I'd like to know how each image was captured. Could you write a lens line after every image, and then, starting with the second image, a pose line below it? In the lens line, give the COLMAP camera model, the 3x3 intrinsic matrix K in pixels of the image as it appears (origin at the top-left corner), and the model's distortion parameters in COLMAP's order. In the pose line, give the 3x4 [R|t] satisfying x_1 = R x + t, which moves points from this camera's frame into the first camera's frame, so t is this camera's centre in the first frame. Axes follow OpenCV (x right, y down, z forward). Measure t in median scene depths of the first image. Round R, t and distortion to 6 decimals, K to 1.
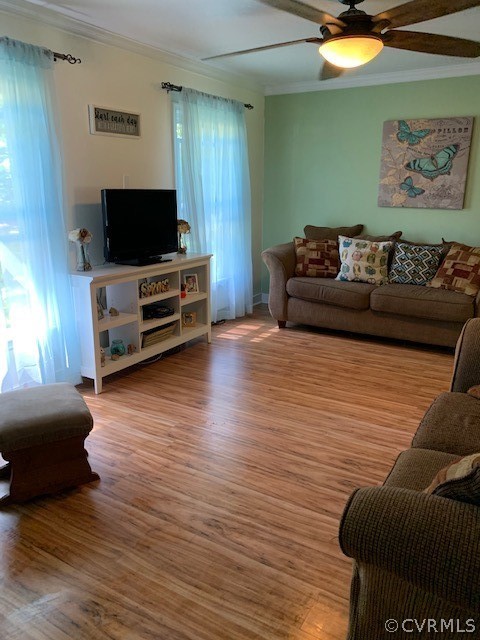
lens RADIAL K [[495.6, 0, 240.8], [0, 495.6, 323.2], [0, 0, 1]] dist [0.022811, -0.025247]
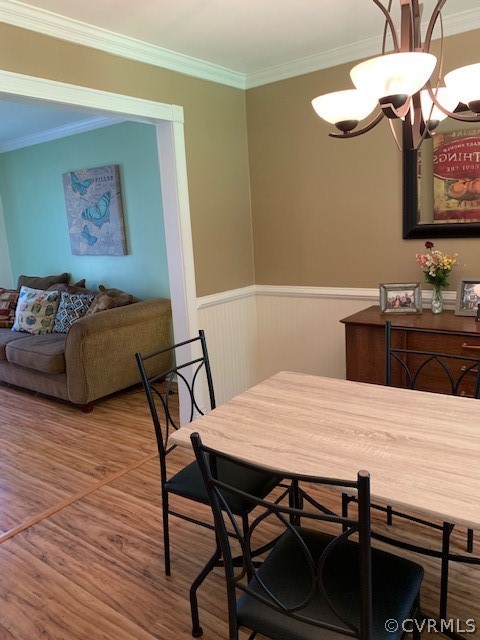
lens RADIAL K [[495.6, 0, 239.5], [0, 495.6, 322.8], [0, 0, 1]] dist [0.022811, -0.025247]
pose [[0.991307, -0.035631, -0.126655, 0.799740], [0.026251, 0.996840, -0.074978, -0.015465], [0.128927, 0.071002, 0.989109, 0.063137]]
